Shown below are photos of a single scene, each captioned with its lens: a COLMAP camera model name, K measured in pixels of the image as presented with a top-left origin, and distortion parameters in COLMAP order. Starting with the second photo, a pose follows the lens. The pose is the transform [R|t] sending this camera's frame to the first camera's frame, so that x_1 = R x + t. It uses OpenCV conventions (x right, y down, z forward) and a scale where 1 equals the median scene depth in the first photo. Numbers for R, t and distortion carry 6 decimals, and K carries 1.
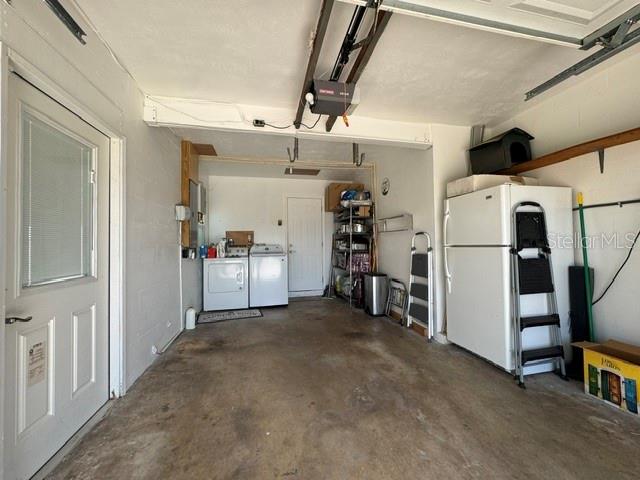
lens RADIAL K [[253.2, 0, 320.0], [0, 253.2, 240.0], [0, 0, 1]] dist [0.000000, -0.000030]
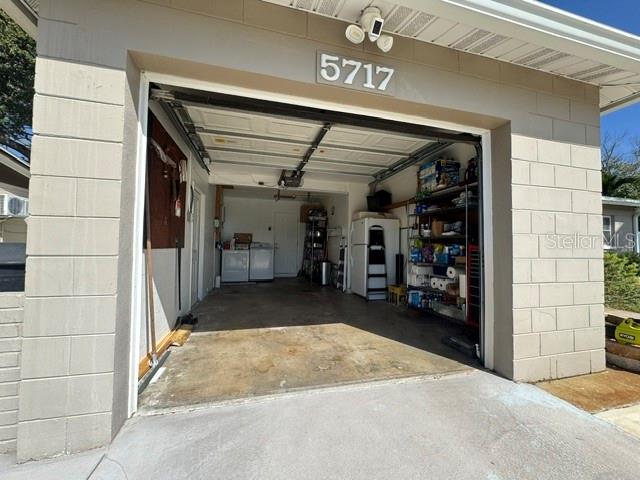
lens RADIAL K [[253.2, 0, 320.0], [0, 253.2, 240.0], [0, 0, 1]] dist [0.000000, -0.000030]
pose [[0.998794, 0.029558, 0.039193, 0.105632], [-0.029109, 0.999504, -0.012002, 0.012336], [-0.039528, 0.010847, 0.999160, -0.656610]]
